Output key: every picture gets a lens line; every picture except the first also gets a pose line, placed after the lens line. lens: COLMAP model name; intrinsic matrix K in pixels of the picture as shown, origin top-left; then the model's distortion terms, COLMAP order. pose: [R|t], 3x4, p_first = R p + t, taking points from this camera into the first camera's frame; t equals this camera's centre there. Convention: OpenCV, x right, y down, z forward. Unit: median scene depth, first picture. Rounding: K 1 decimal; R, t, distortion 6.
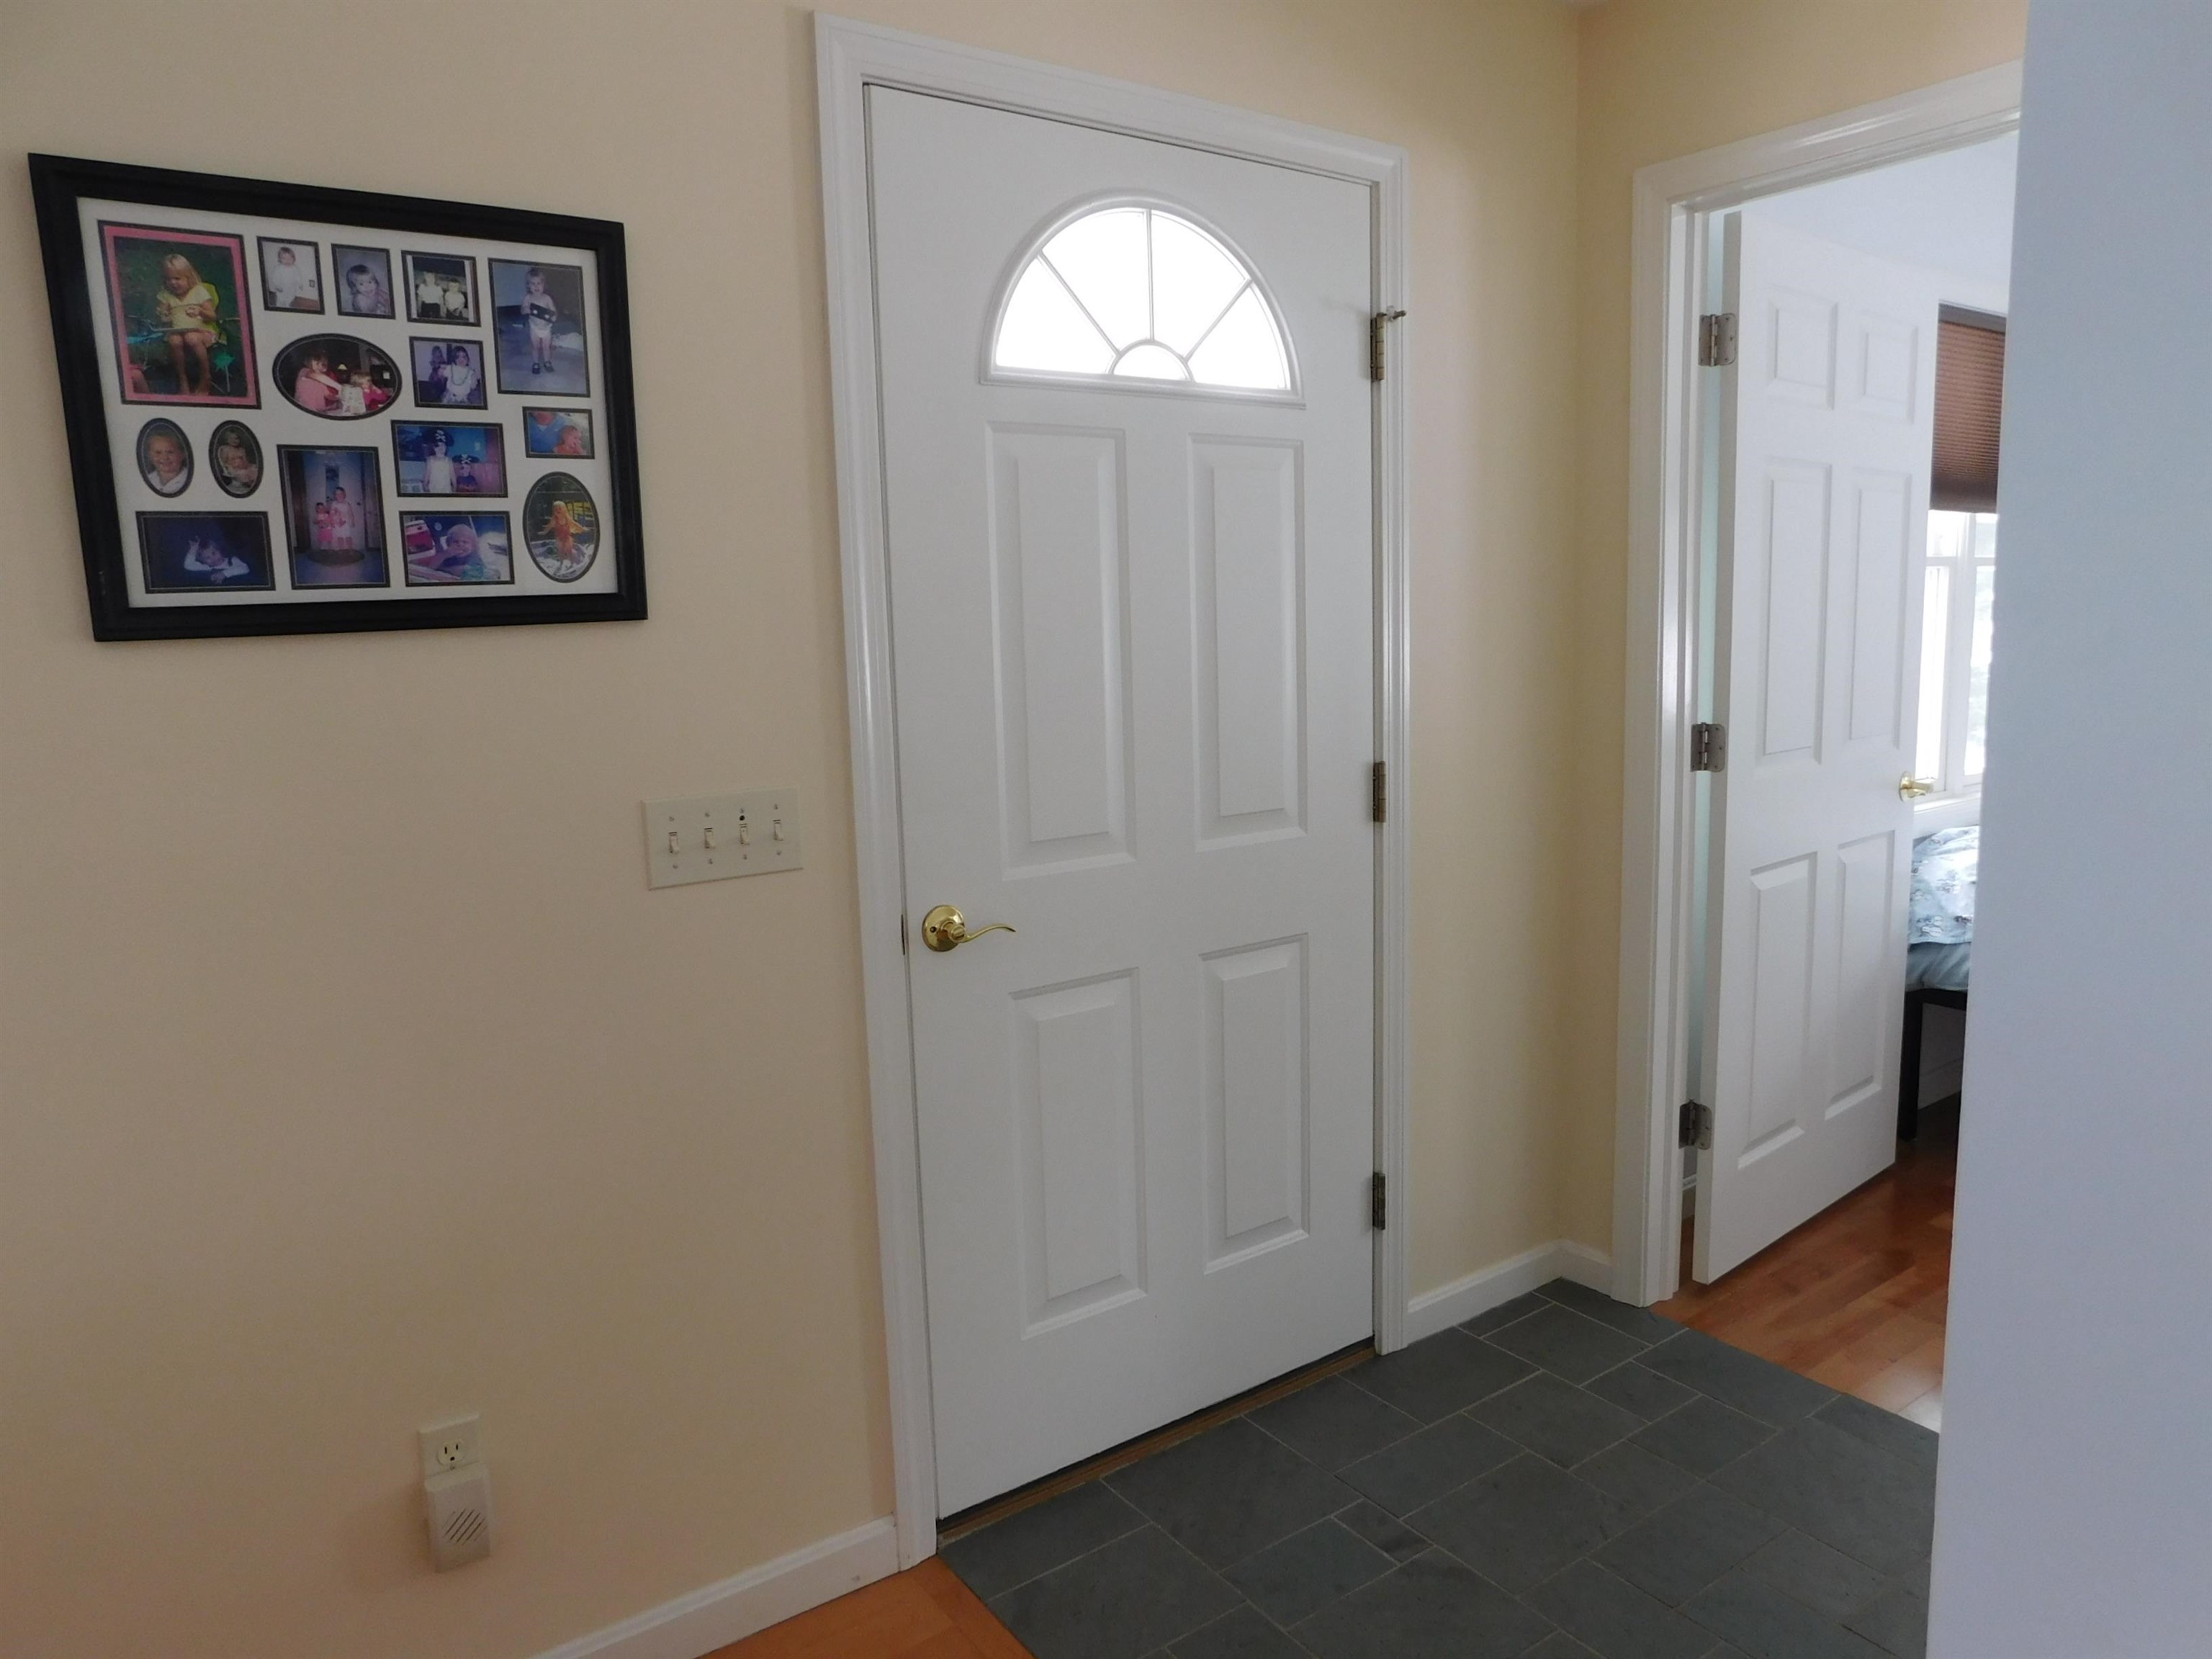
lens RADIAL K [[1486.7, 0, 1106.0], [0, 1486.7, 829.5], [0, 0, 1]] dist [-0.066925, 0.065218]
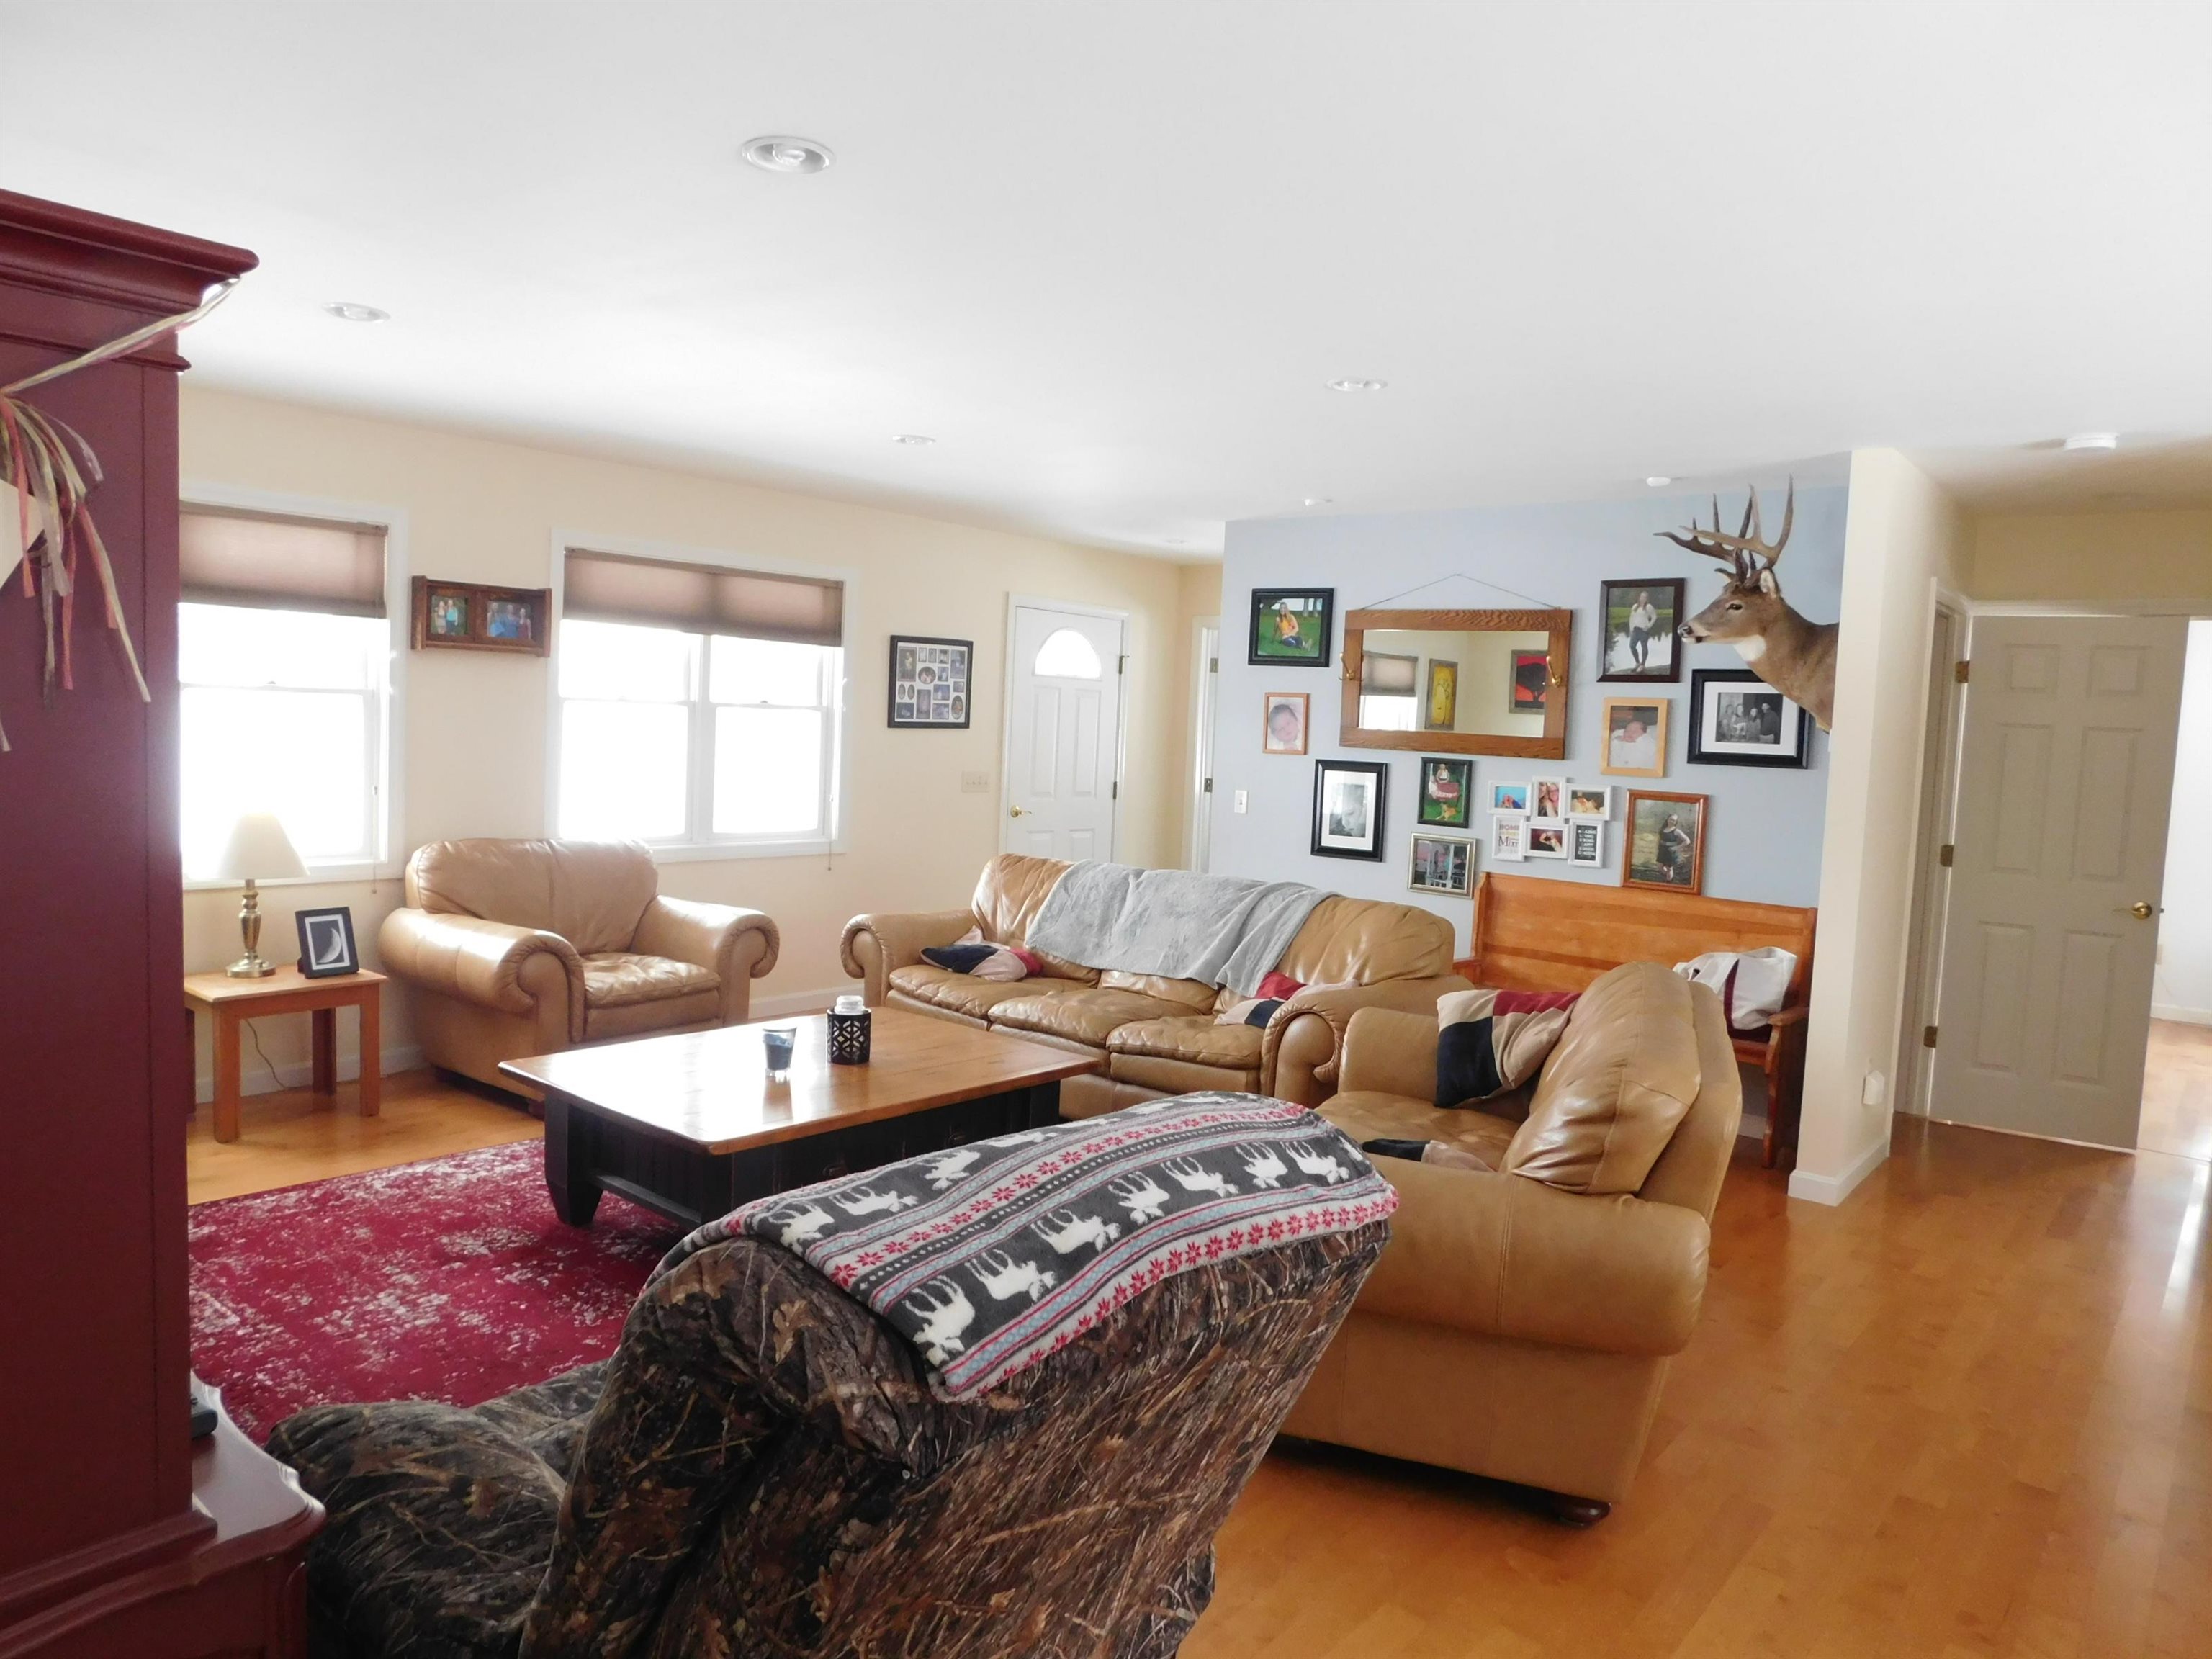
lens RADIAL K [[1486.7, 0, 1106.0], [0, 1486.7, 829.5], [0, 0, 1]] dist [-0.066925, 0.065218]
pose [[0.963088, 0.055930, 0.263312, -1.112606], [-0.036931, 0.996381, -0.076561, 0.497196], [-0.266641, 0.064011, 0.961668, -3.473792]]
